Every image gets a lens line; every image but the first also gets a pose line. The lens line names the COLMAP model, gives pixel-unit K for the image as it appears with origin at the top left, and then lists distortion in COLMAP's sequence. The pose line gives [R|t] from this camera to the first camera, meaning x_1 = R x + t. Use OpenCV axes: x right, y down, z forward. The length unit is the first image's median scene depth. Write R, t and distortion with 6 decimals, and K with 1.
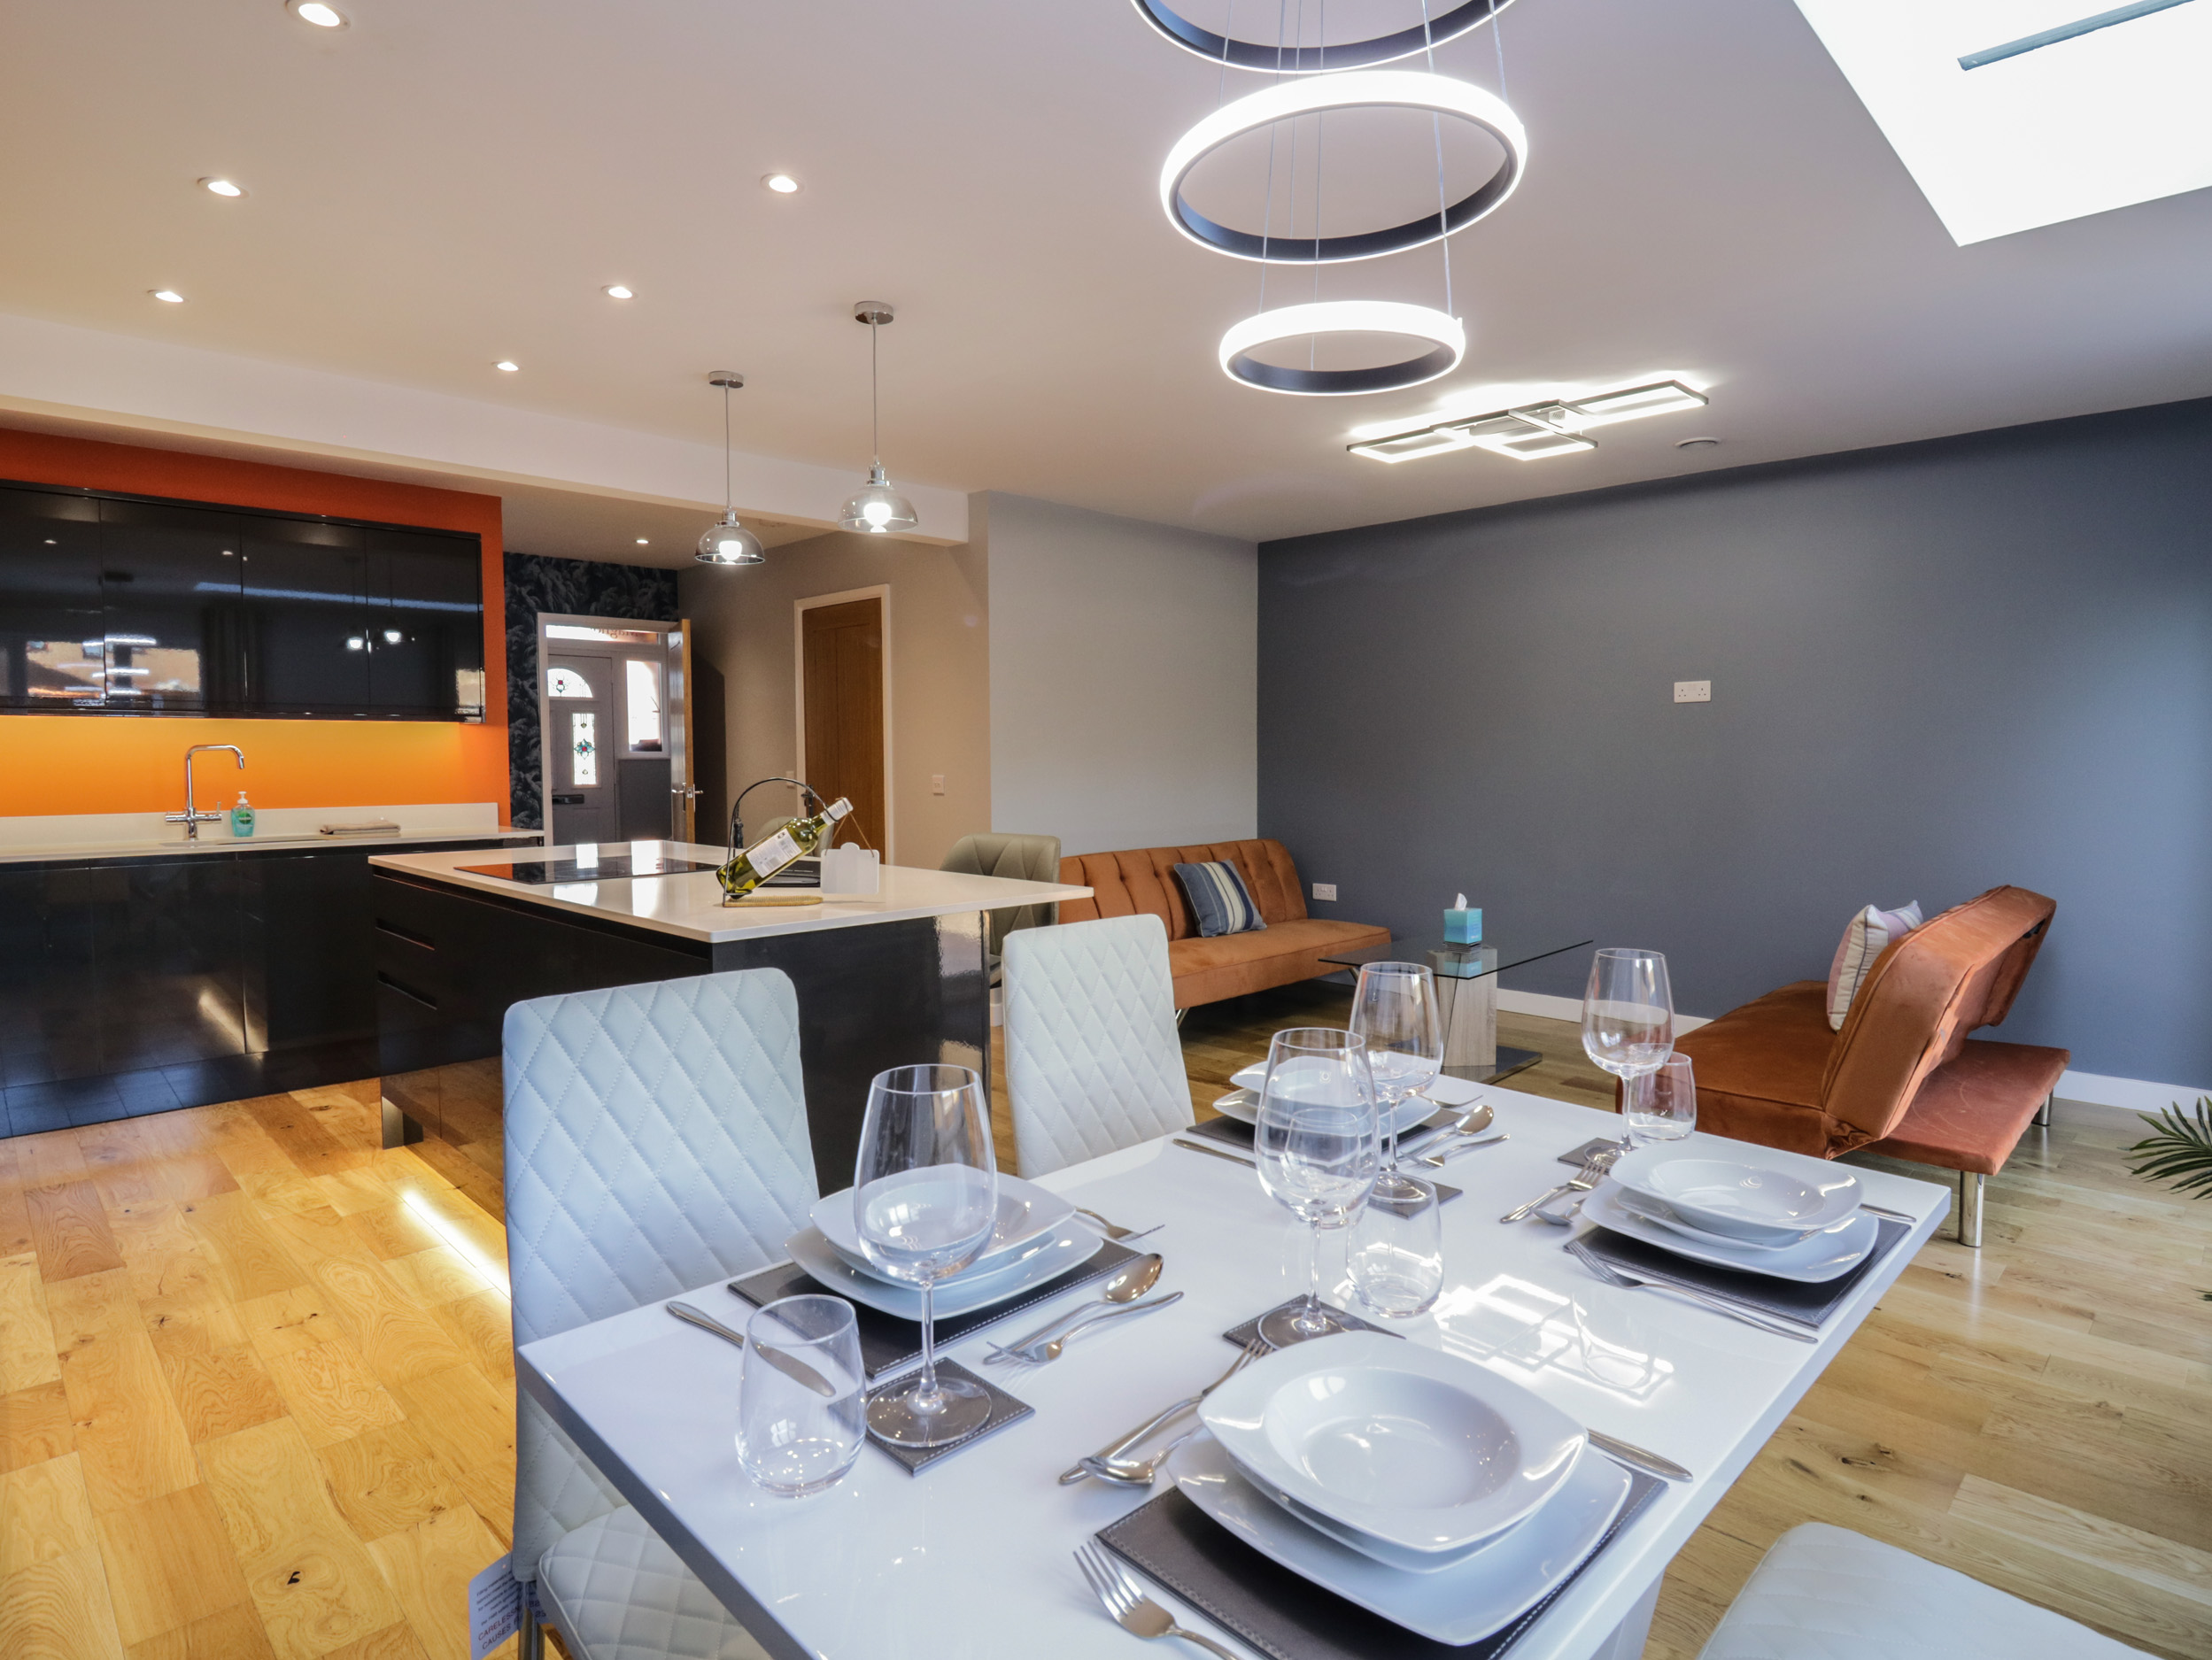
lens RADIAL K [[1192.6, 0, 1106.0], [0, 1192.6, 830.0], [0, 0, 1]] dist [0.000311, -0.027283]
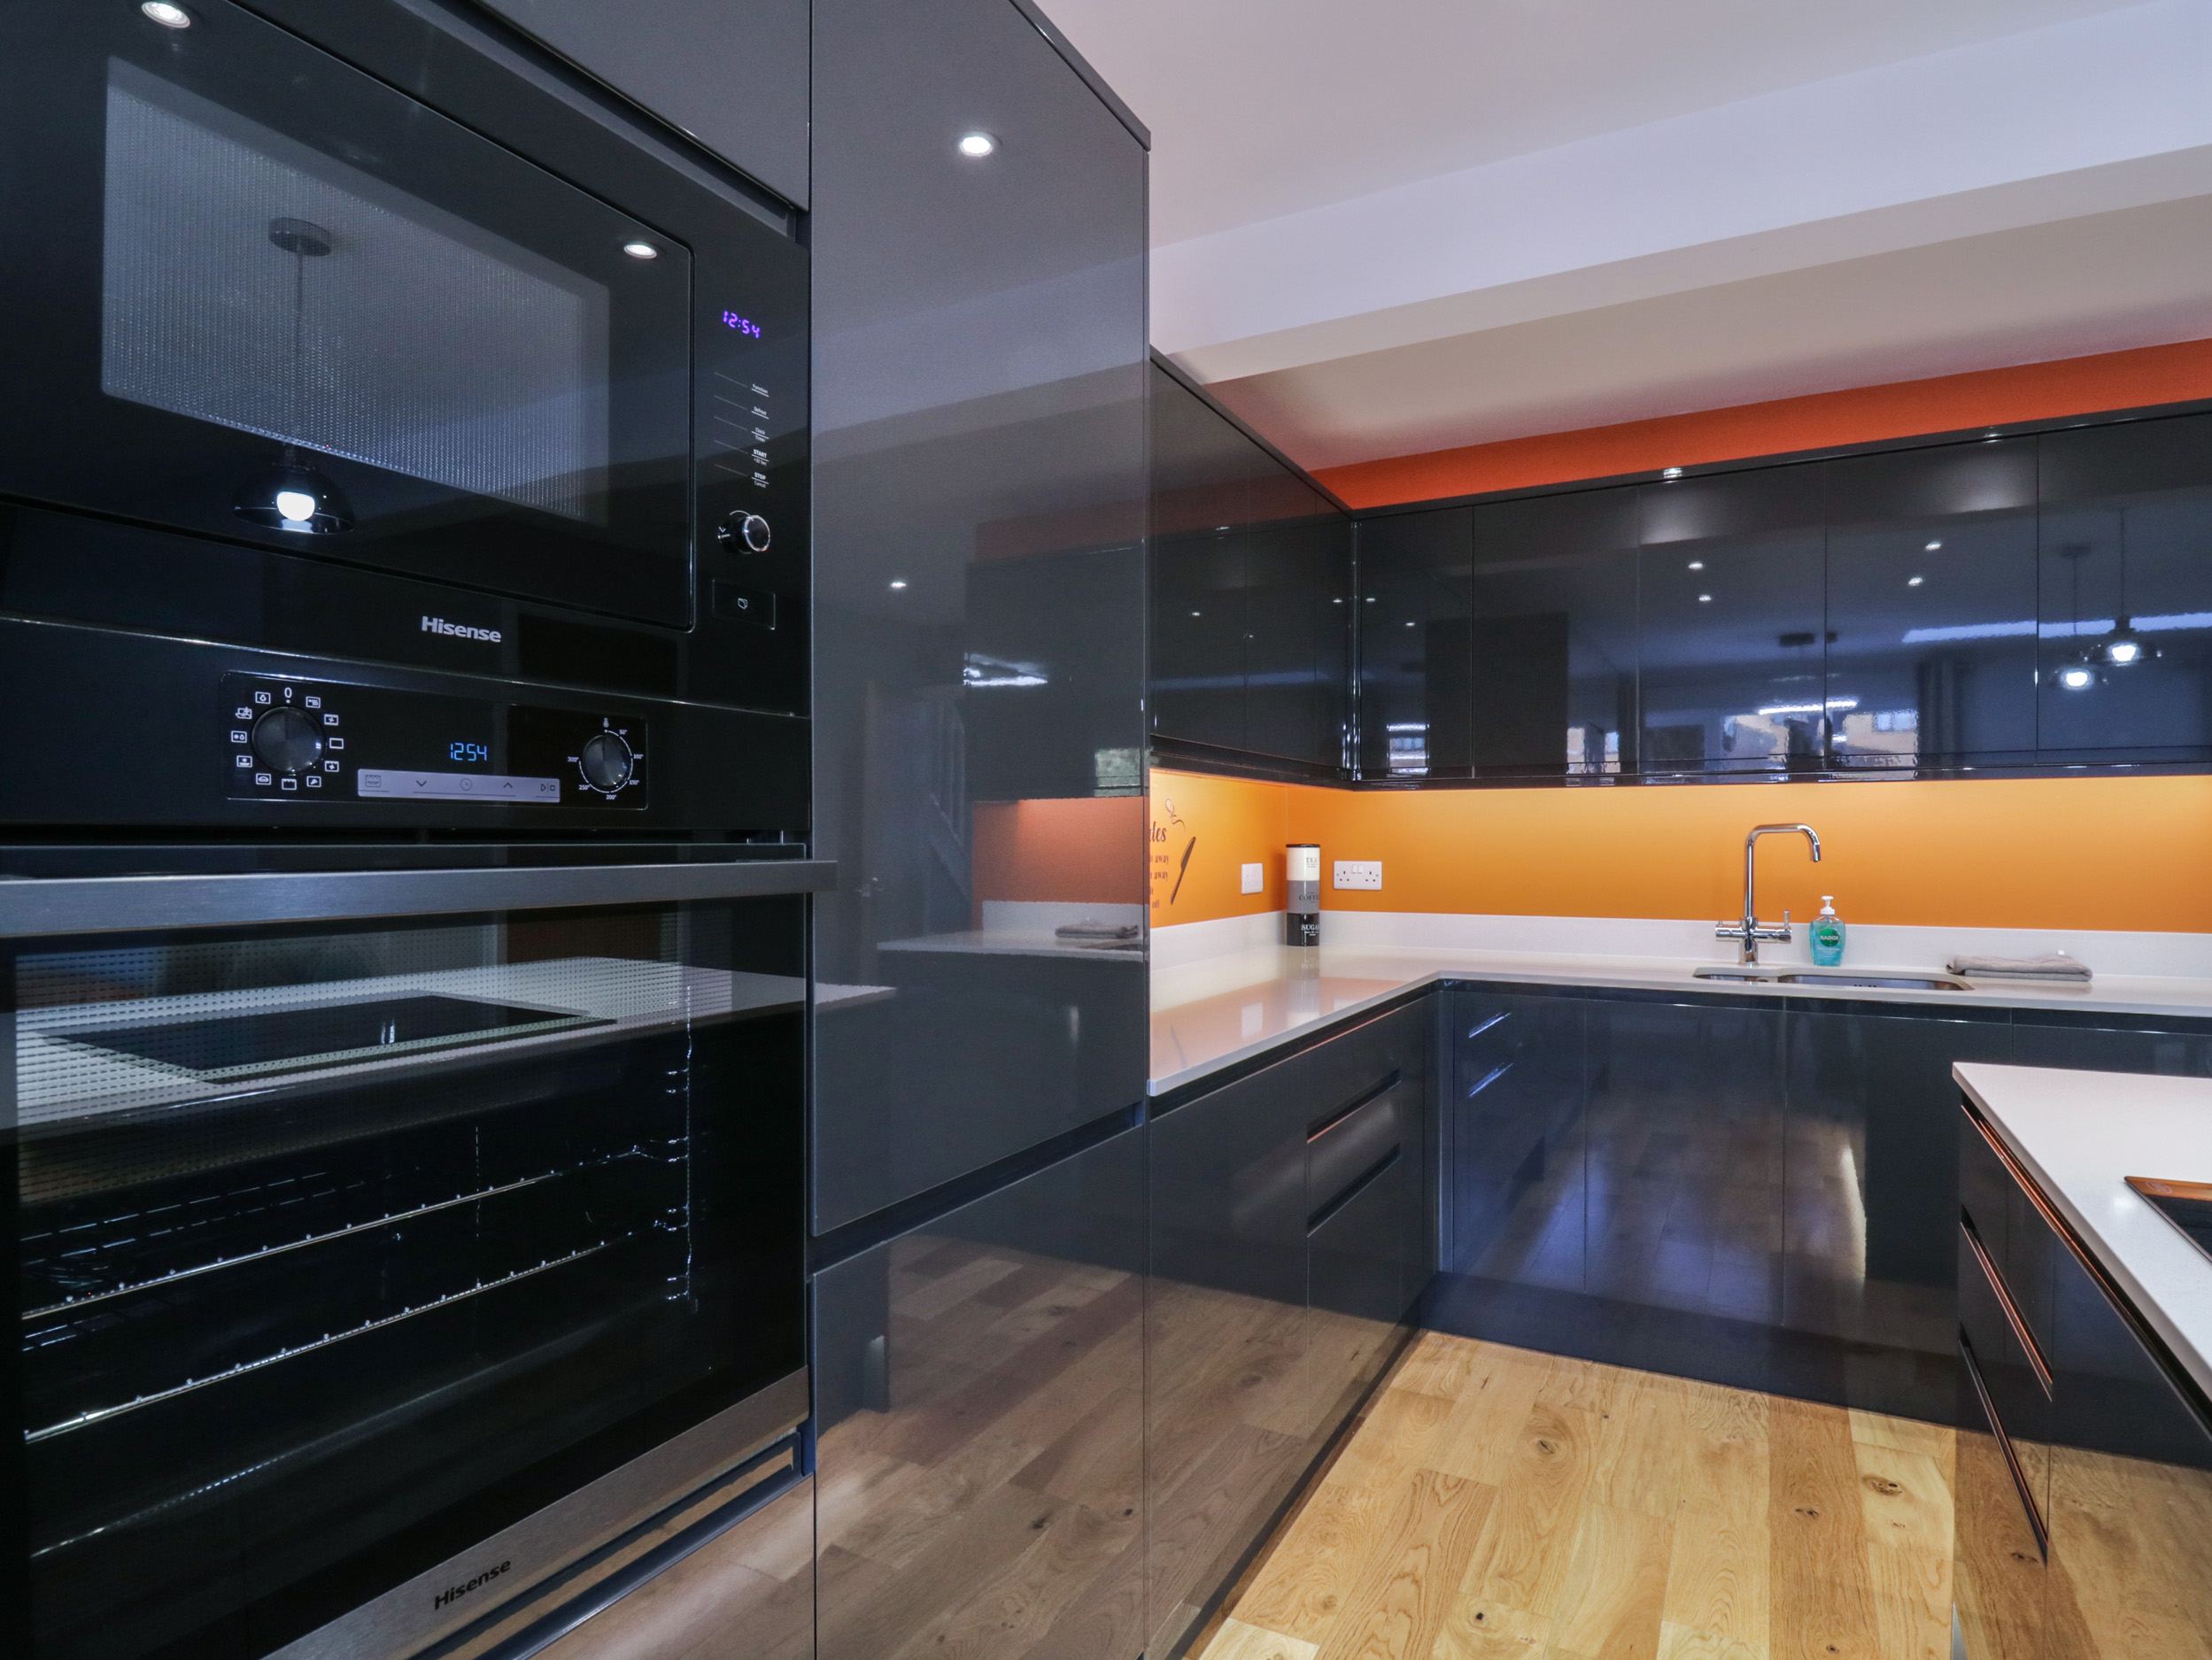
lens RADIAL K [[1192.6, 0, 1106.0], [0, 1192.6, 830.0], [0, 0, 1]] dist [0.000311, -0.027283]
pose [[0.281259, -0.003576, -0.959625, -0.215376], [-0.052315, 0.998449, -0.019054, -0.035315], [0.958205, 0.055561, 0.280636, 0.435561]]
